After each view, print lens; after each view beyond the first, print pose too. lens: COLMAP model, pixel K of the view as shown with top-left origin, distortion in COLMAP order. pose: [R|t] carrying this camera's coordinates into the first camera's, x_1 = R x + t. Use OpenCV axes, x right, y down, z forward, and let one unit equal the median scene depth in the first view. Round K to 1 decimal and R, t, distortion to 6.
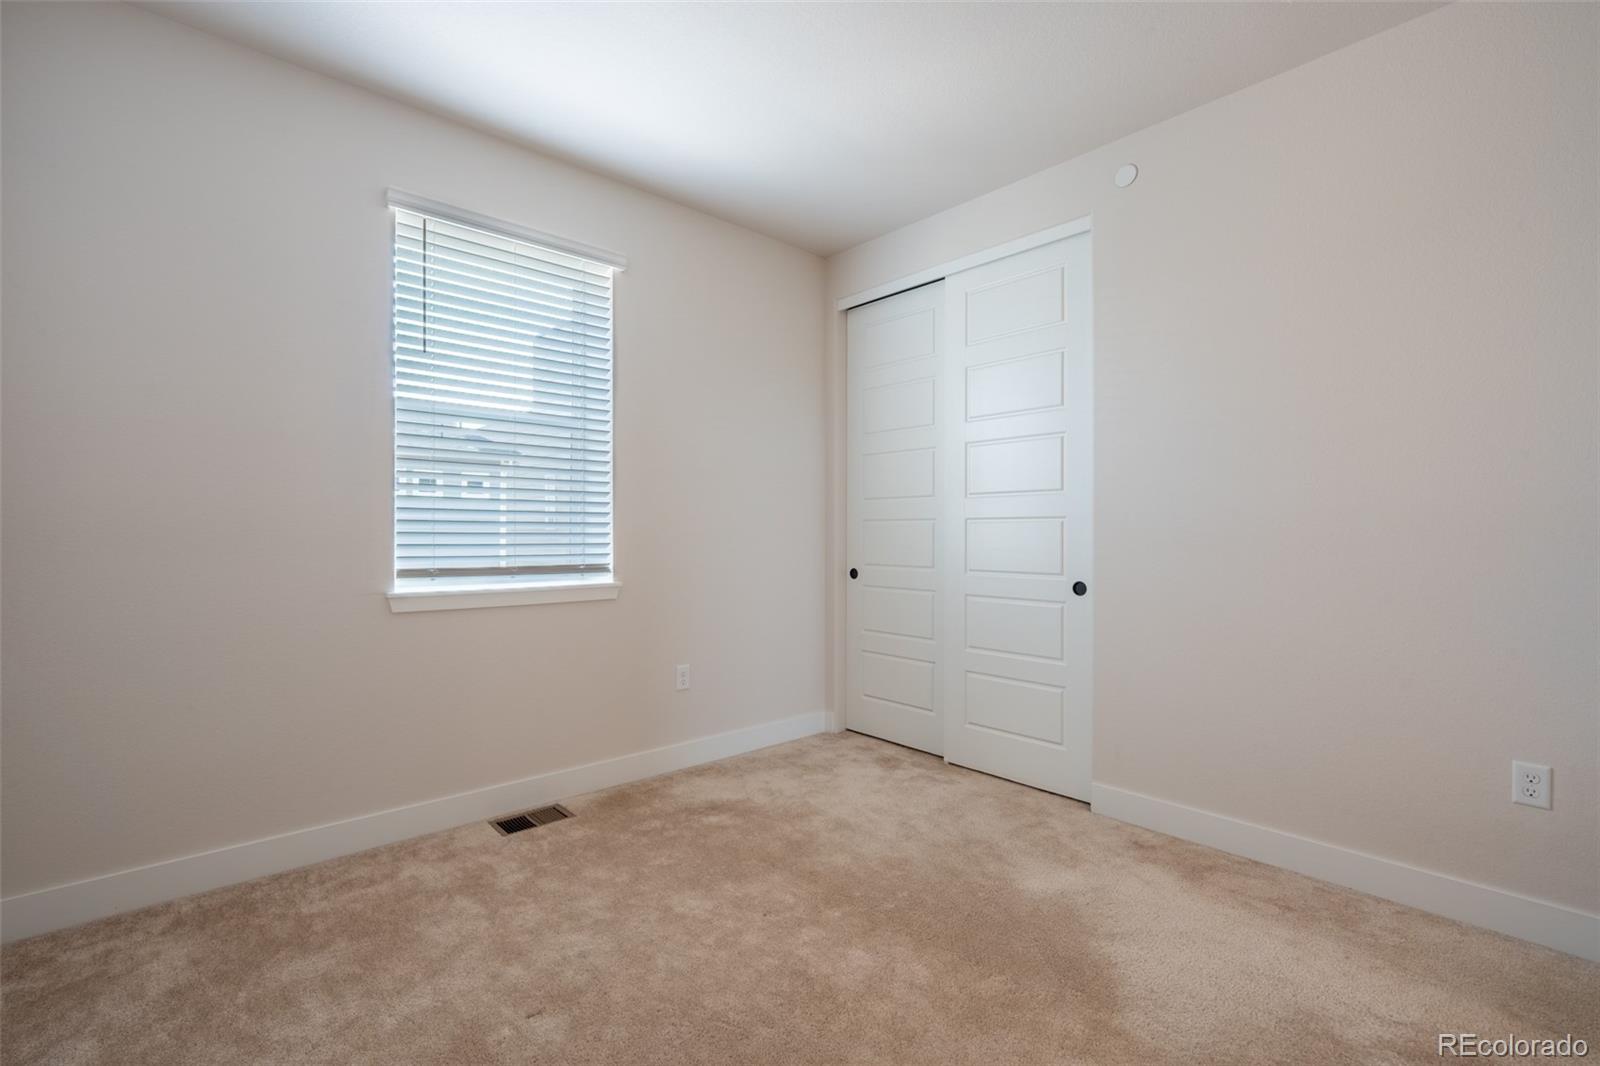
lens RADIAL K [[710.7, 0, 791.0], [0, 710.7, 533.0], [0, 0, 1]] dist [-0.008701, 0.000978]
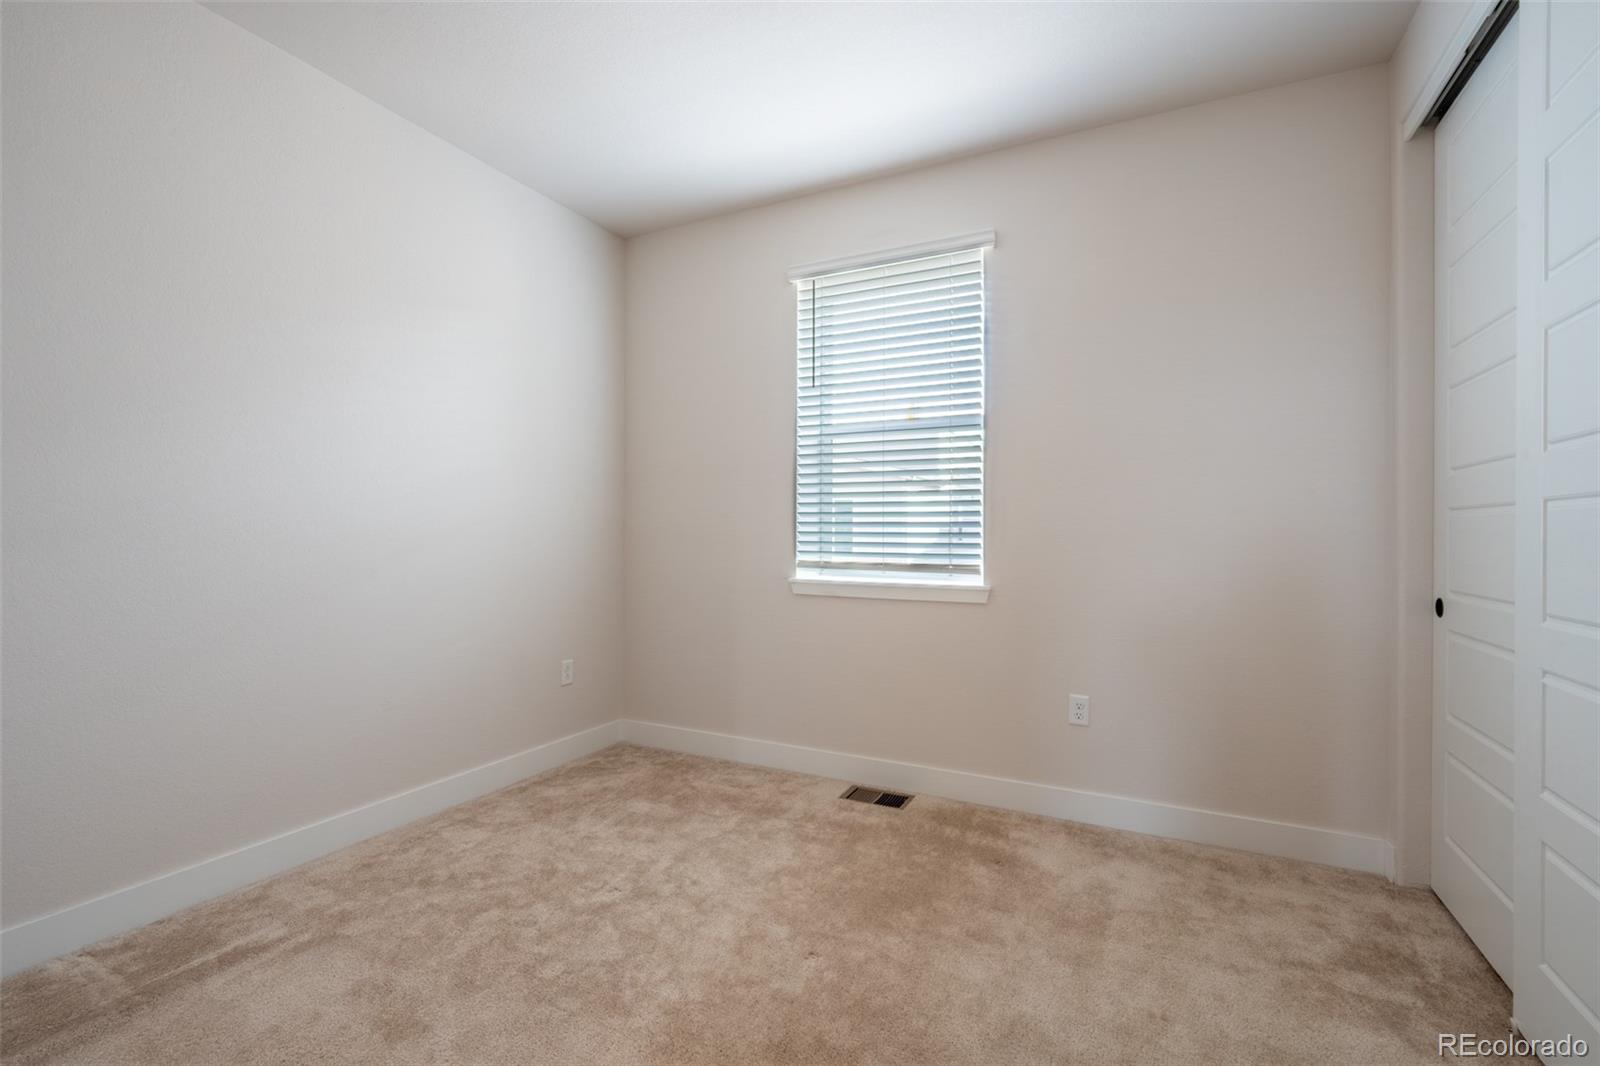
lens RADIAL K [[710.7, 0, 791.0], [0, 710.7, 533.0], [0, 0, 1]] dist [-0.008701, 0.000978]
pose [[0.353897, -0.000360, -0.935284, 0.618169], [-0.003323, 0.999993, -0.001642, 0.003394], [0.935278, 0.003689, 0.353894, 0.506382]]
